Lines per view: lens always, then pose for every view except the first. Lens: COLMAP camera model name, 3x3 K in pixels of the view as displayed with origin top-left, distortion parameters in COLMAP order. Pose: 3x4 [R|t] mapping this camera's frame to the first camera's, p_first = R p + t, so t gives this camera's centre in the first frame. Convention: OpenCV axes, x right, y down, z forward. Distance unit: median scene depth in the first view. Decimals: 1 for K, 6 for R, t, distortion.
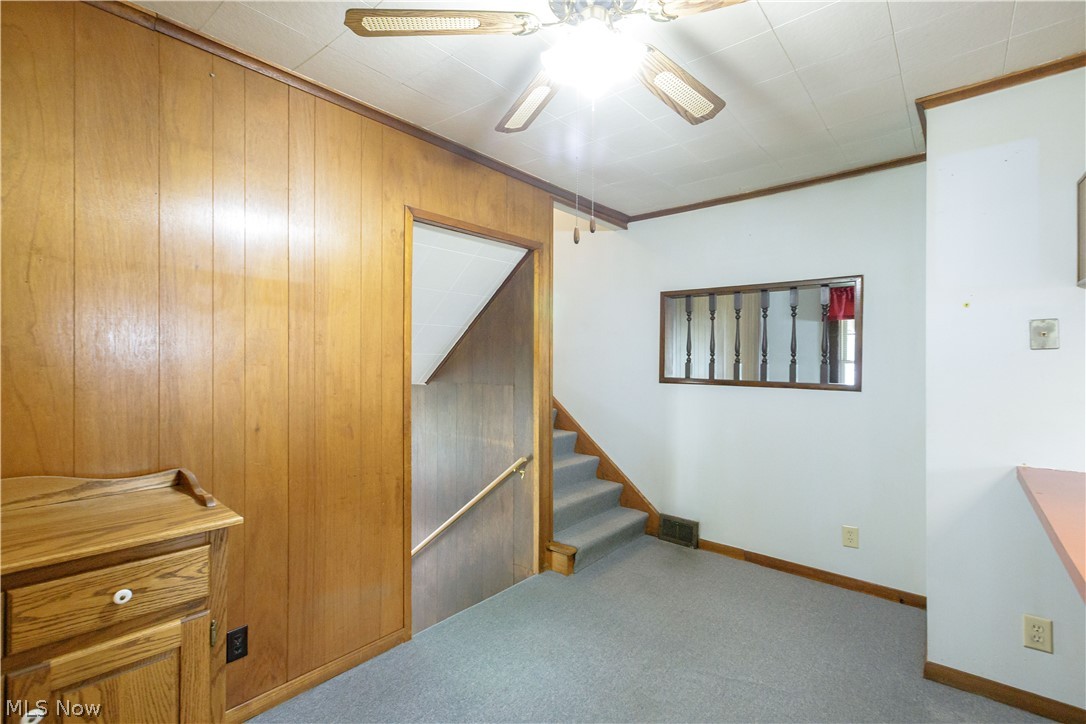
lens RADIAL K [[490.0, 0, 551.0], [0, 490.0, 363.2], [0, 0, 1]] dist [0.001938, 0.000237]
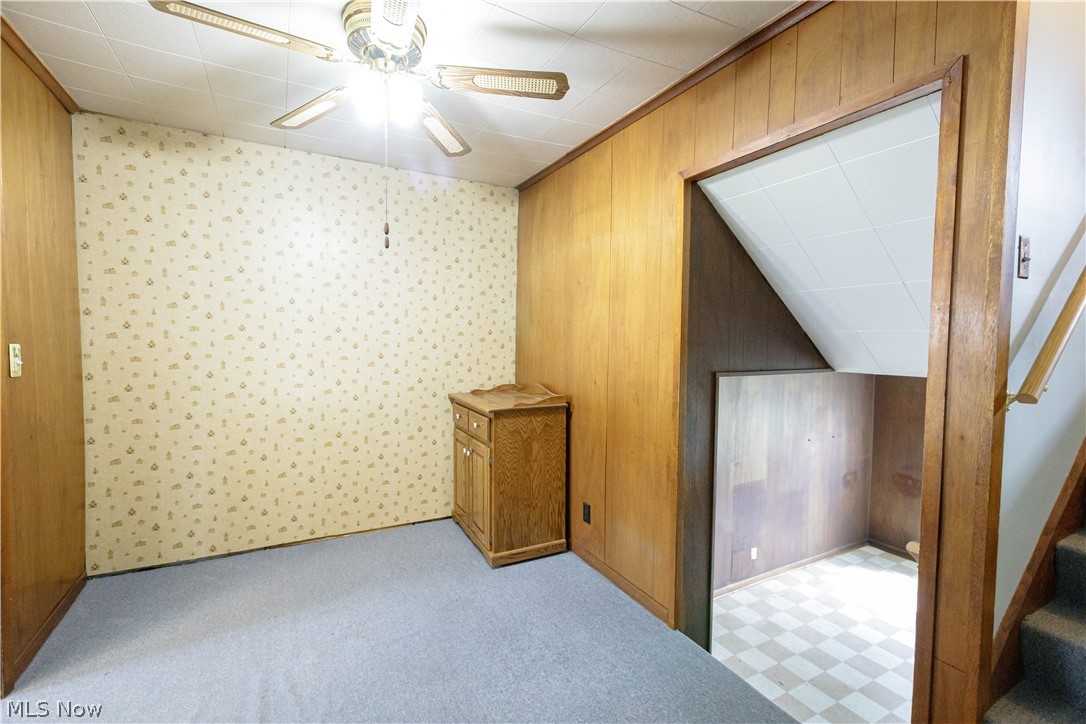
lens RADIAL K [[490.0, 0, 551.0], [0, 490.0, 363.2], [0, 0, 1]] dist [0.001938, 0.000237]
pose [[-0.385677, 0.038300, -0.921839, 0.725309], [-0.020852, 0.998521, 0.050210, 0.001341], [0.922398, 0.038587, -0.384308, 1.228323]]
